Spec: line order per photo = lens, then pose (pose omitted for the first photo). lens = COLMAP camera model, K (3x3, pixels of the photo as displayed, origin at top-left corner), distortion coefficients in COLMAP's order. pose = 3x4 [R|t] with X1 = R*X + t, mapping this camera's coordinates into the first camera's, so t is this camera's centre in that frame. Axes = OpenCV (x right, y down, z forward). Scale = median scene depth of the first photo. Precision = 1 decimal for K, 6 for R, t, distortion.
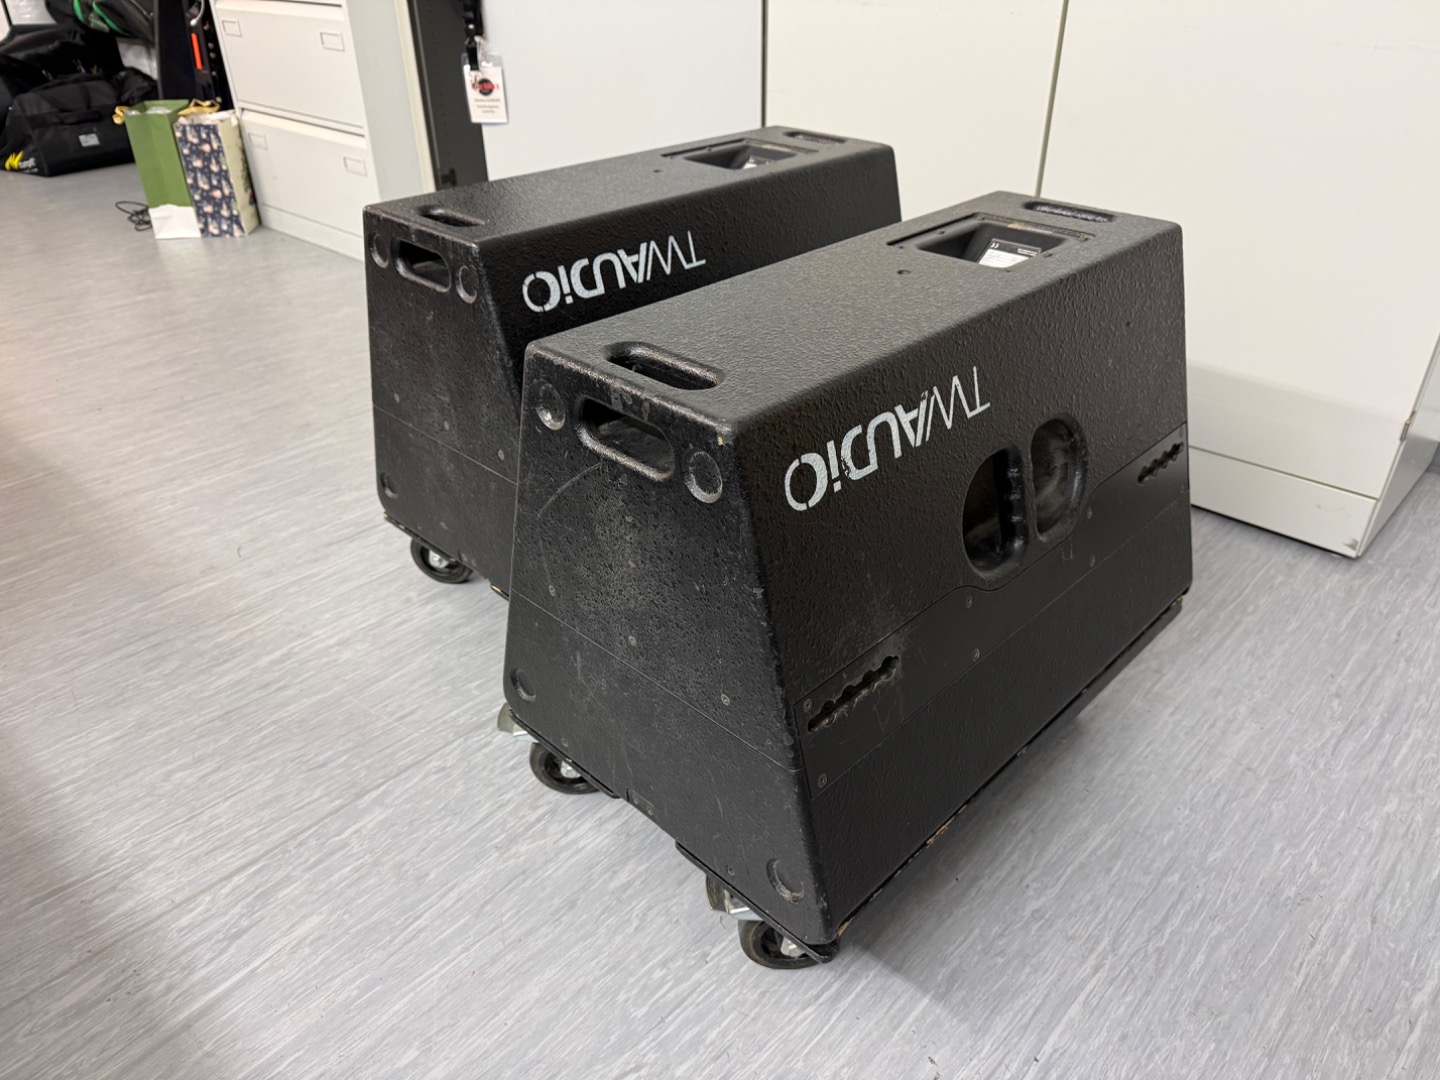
lens RADIAL K [[1037.8, 0, 708.8], [0, 1037.8, 542.4], [0, 0, 1]] dist [0.001502, -0.009014]
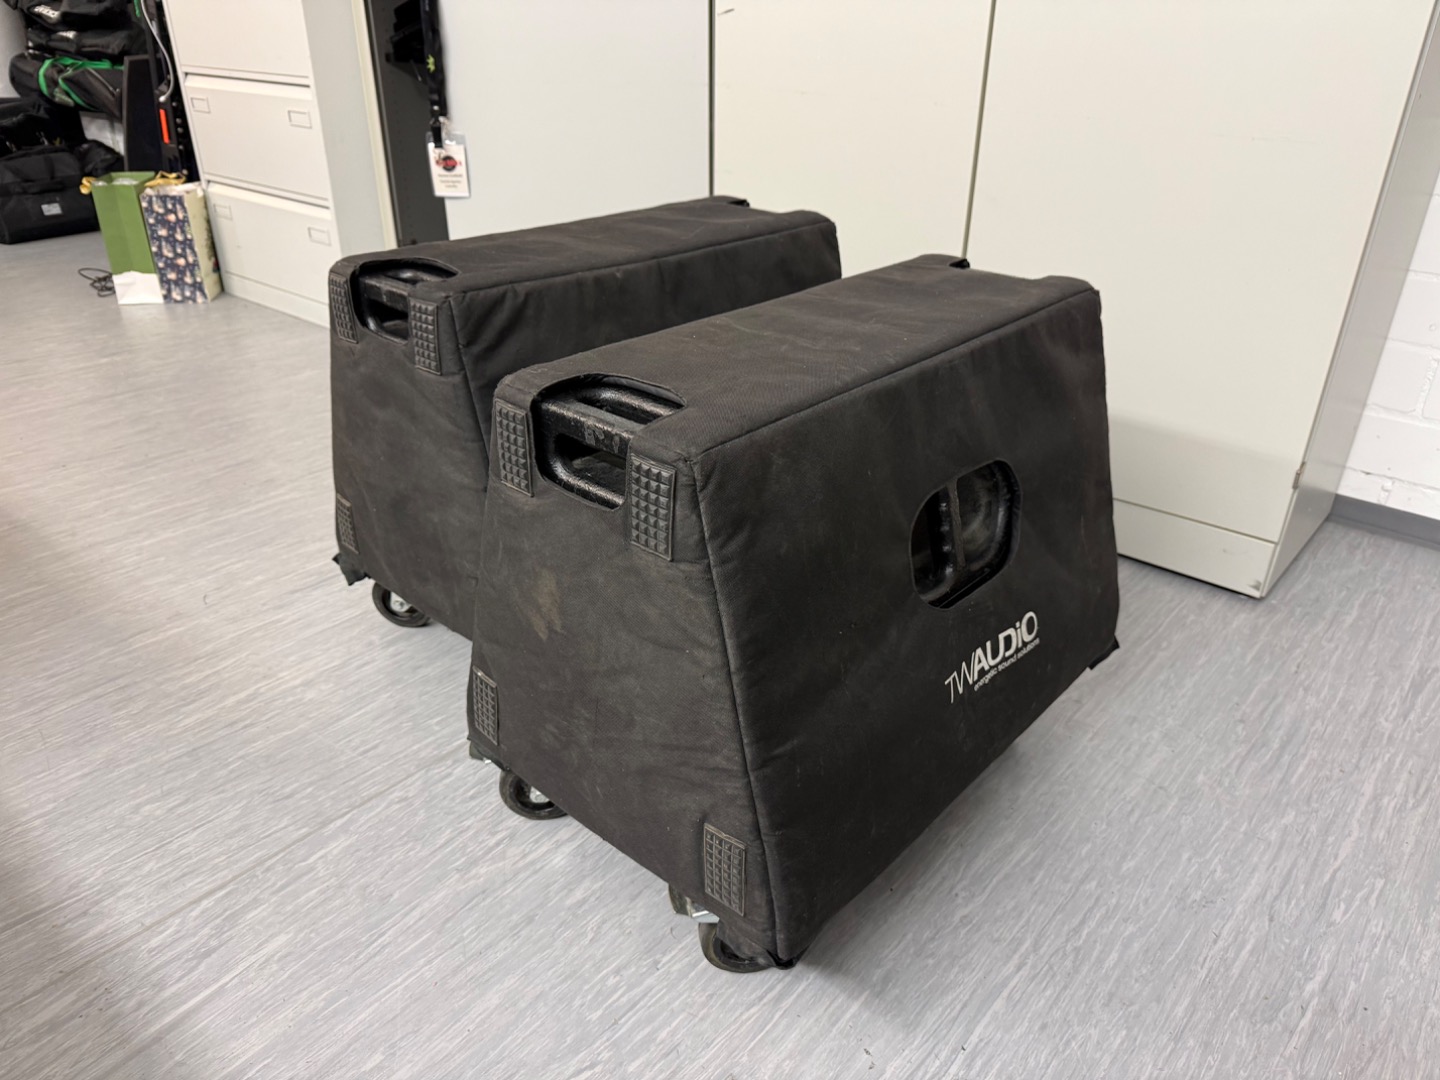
lens RADIAL K [[1037.8, 0, 708.8], [0, 1037.8, 542.4], [0, 0, 1]] dist [0.001502, -0.009014]
pose [[0.999053, -0.003470, 0.043374, 0.004655], [0.006306, 0.997837, -0.065434, 0.031068], [-0.043053, 0.065646, 0.996914, -0.072710]]
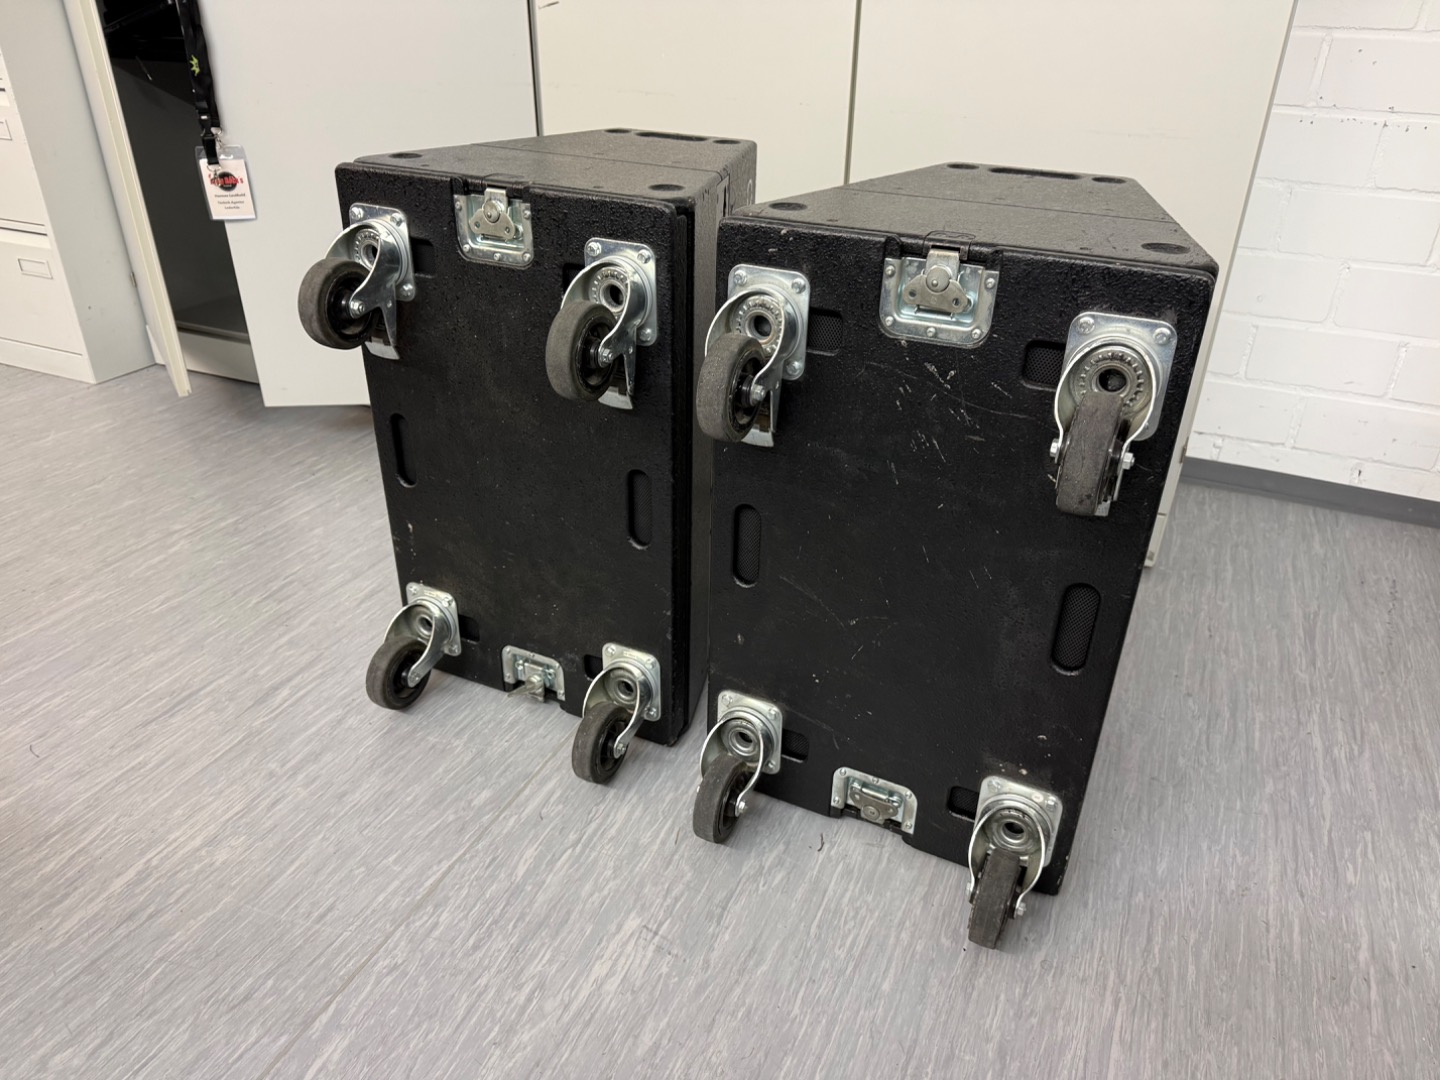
lens RADIAL K [[1044.4, 0, 720.0], [0, 1044.4, 540.0], [0, 0, 1]] dist [-0.034693, 0.028554]
pose [[0.944754, -0.136993, 0.297780, -0.208112], [0.150717, 0.988297, -0.023508, -0.076038], [-0.291075, 0.067090, 0.954345, 0.060067]]
